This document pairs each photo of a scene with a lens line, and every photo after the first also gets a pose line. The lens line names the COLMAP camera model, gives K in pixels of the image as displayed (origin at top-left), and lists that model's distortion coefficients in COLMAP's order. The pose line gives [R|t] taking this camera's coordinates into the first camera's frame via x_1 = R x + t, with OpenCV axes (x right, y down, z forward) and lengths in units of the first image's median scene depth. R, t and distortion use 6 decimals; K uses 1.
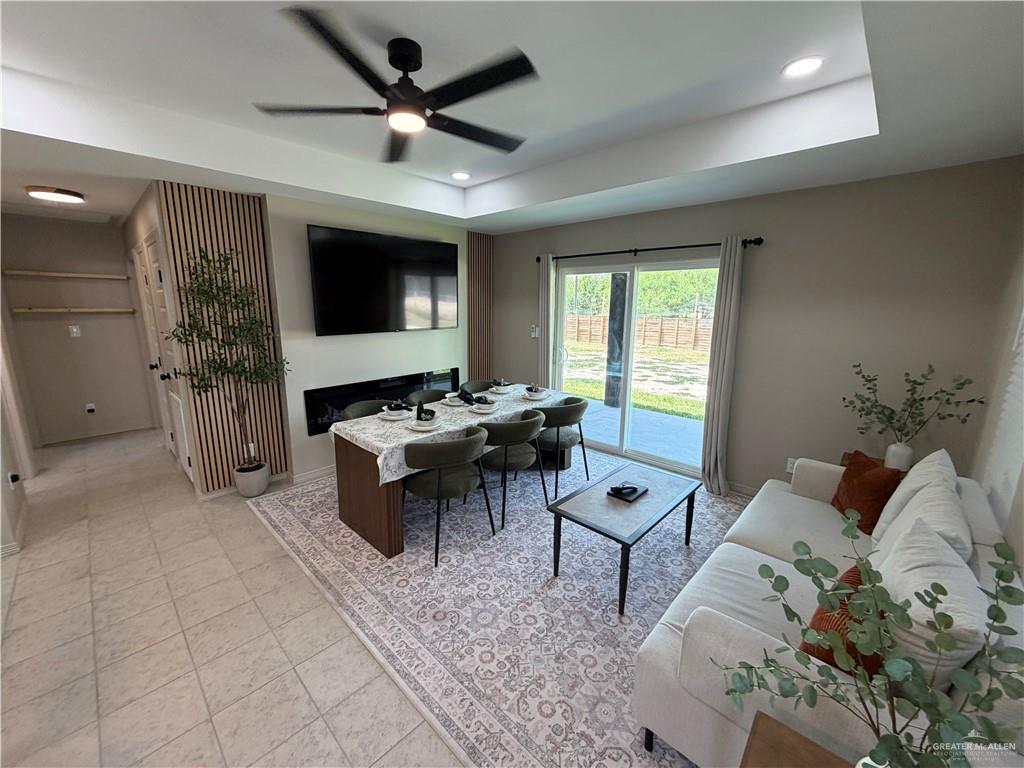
lens RADIAL K [[407.4, 0, 508.1], [0, 407.4, 384.0], [0, 0, 1]] dist [-0.000256, -0.000011]
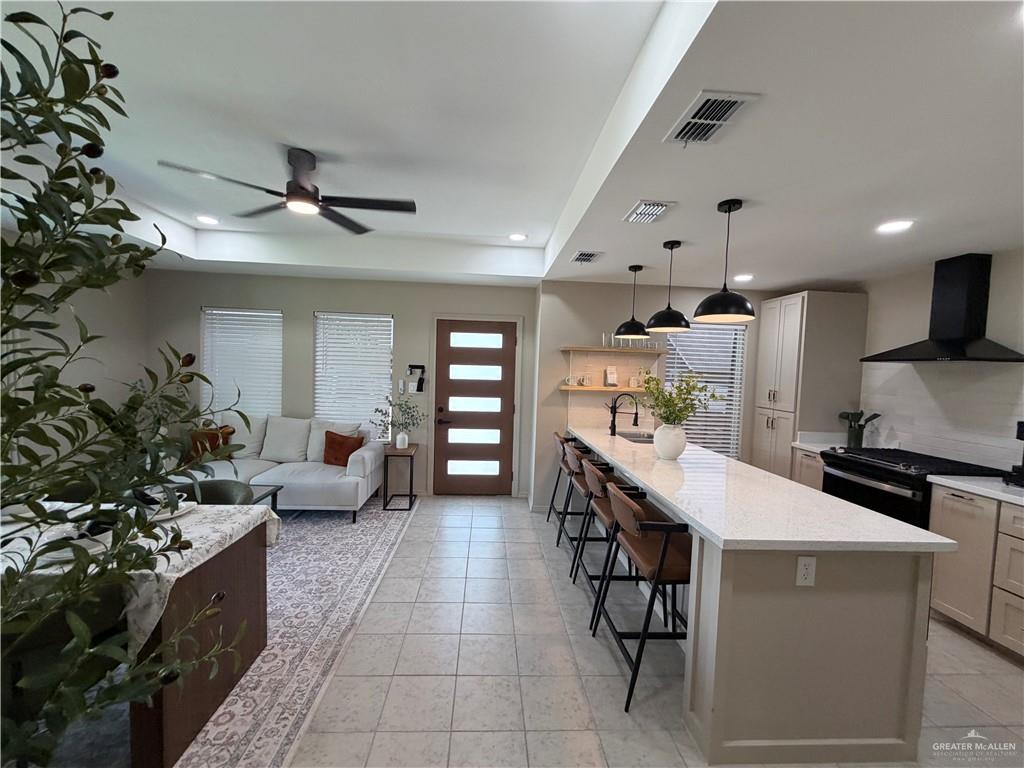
lens RADIAL K [[407.4, 0, 508.1], [0, 407.4, 384.0], [0, 0, 1]] dist [-0.000256, -0.000011]
pose [[-0.730371, -0.060365, 0.680378, -1.061469], [0.094296, 0.977639, 0.187964, -0.178372], [-0.676510, 0.201441, -0.708347, 1.030753]]
